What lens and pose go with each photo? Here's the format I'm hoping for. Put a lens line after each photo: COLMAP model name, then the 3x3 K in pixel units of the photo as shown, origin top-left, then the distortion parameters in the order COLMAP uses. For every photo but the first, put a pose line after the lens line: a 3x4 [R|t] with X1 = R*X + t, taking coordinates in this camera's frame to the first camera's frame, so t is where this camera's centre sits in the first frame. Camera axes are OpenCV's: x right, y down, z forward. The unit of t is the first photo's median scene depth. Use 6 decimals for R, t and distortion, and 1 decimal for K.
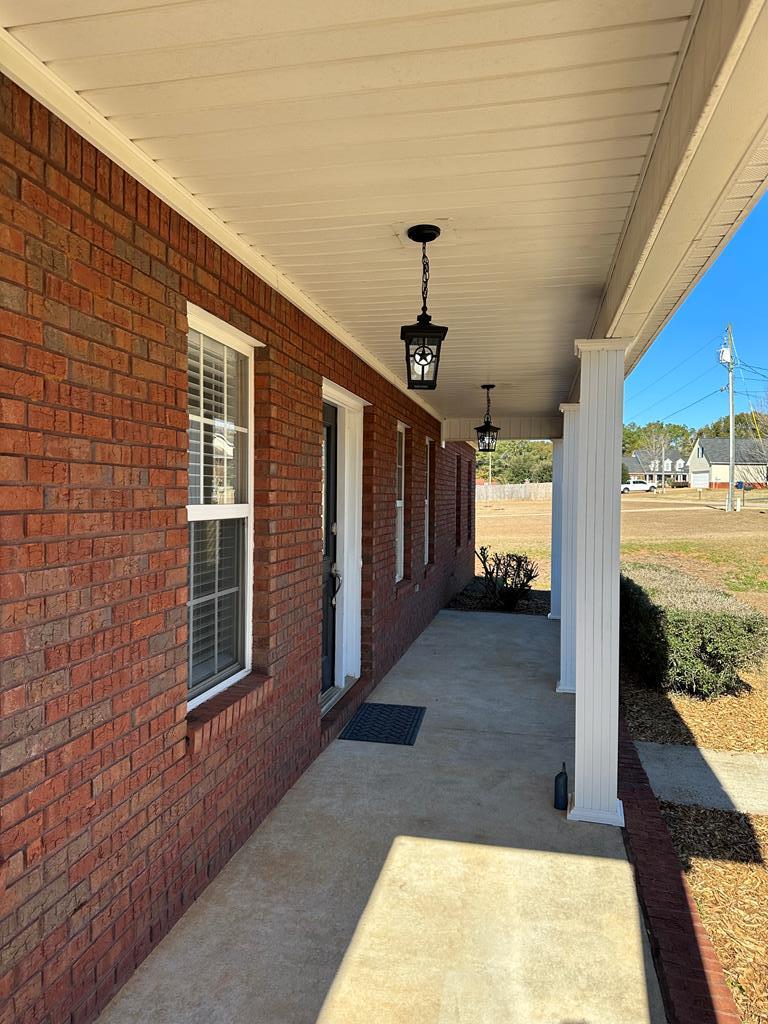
lens RADIAL K [[728.6, 0, 384.0], [0, 728.6, 512.0], [0, 0, 1]] dist [0.088641, -0.147249]
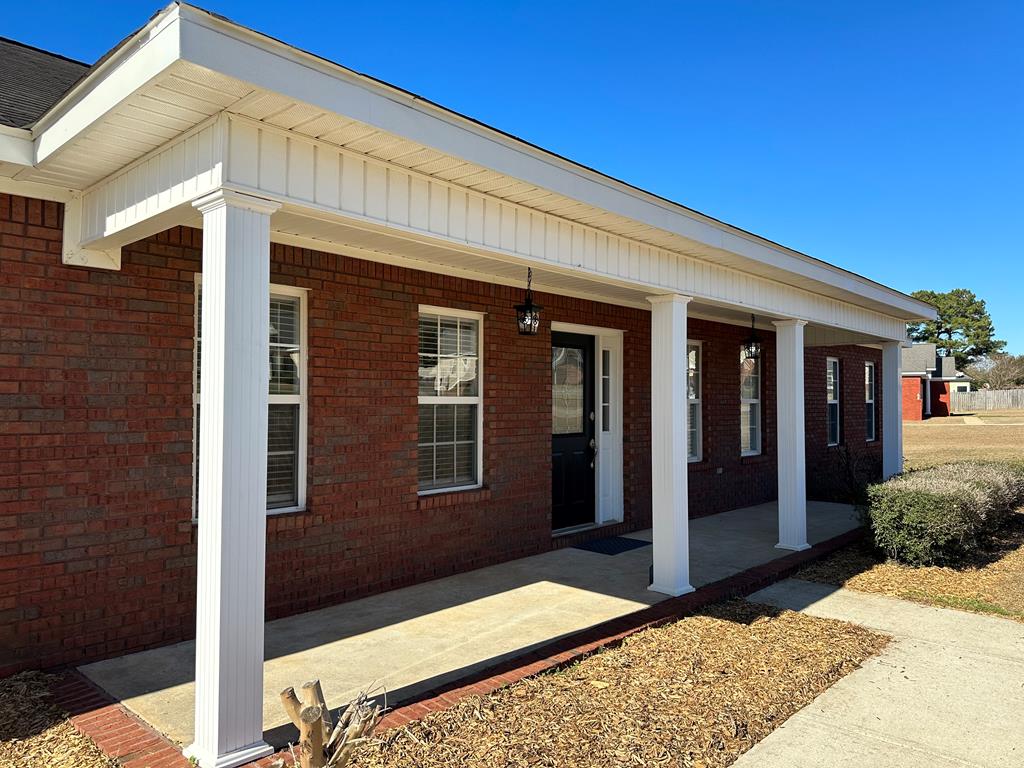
lens RADIAL K [[728.6, 0, 512.0], [0, 728.6, 384.0], [0, 0, 1]] dist [0.088641, -0.147249]
pose [[0.862705, -0.018226, -0.505378, 1.170066], [-0.006697, 0.998851, -0.047456, 0.061670], [0.505663, 0.044326, 0.861592, -0.808157]]
